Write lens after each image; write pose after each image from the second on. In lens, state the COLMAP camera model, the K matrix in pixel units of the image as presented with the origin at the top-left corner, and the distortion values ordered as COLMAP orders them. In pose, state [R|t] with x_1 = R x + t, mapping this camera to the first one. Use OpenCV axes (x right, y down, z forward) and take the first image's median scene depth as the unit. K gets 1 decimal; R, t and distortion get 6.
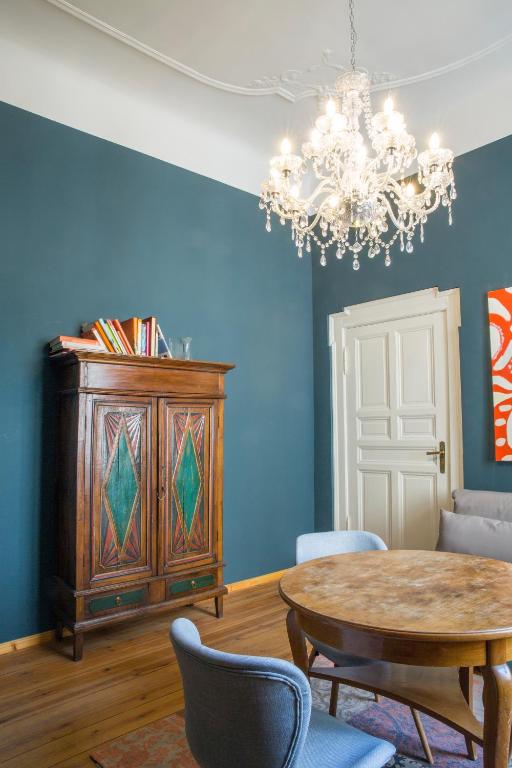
lens RADIAL K [[518.5, 0, 255.4], [0, 518.5, 412.9], [0, 0, 1]] dist [-0.077721, 0.000395]
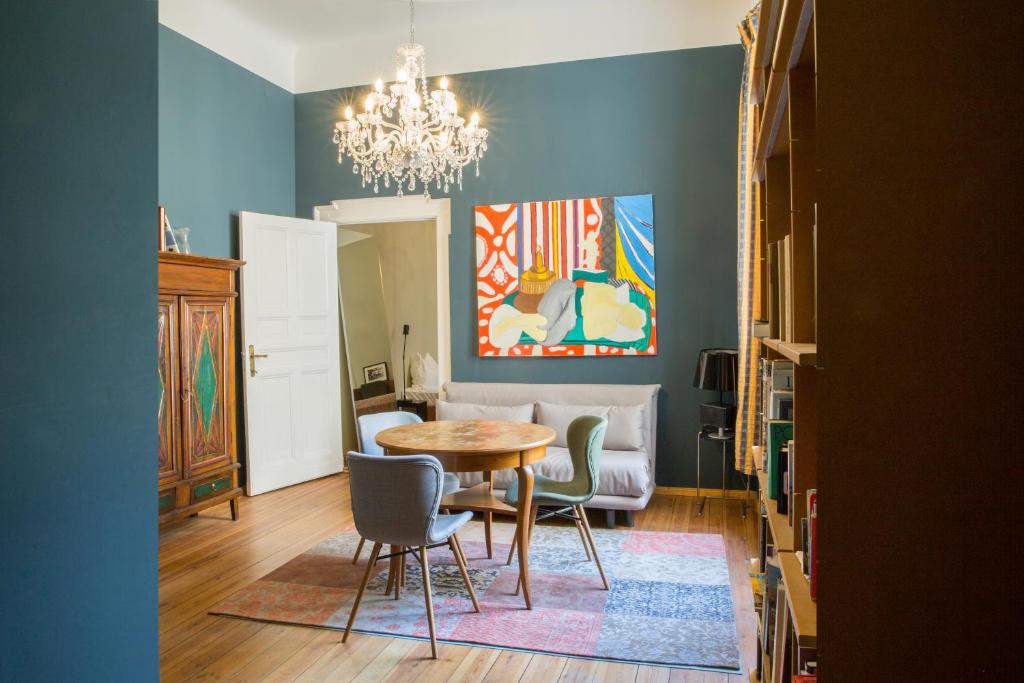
lens RADIAL K [[754.7, 0, 512.0], [0, 754.7, 341.5], [0, 0, 1]] dist [-0.005673, 0.000479]
pose [[0.837942, -0.009076, 0.545684, -0.416000], [-0.020012, 0.998678, 0.047340, -0.022161], [-0.545392, -0.050588, 0.836653, -0.487677]]
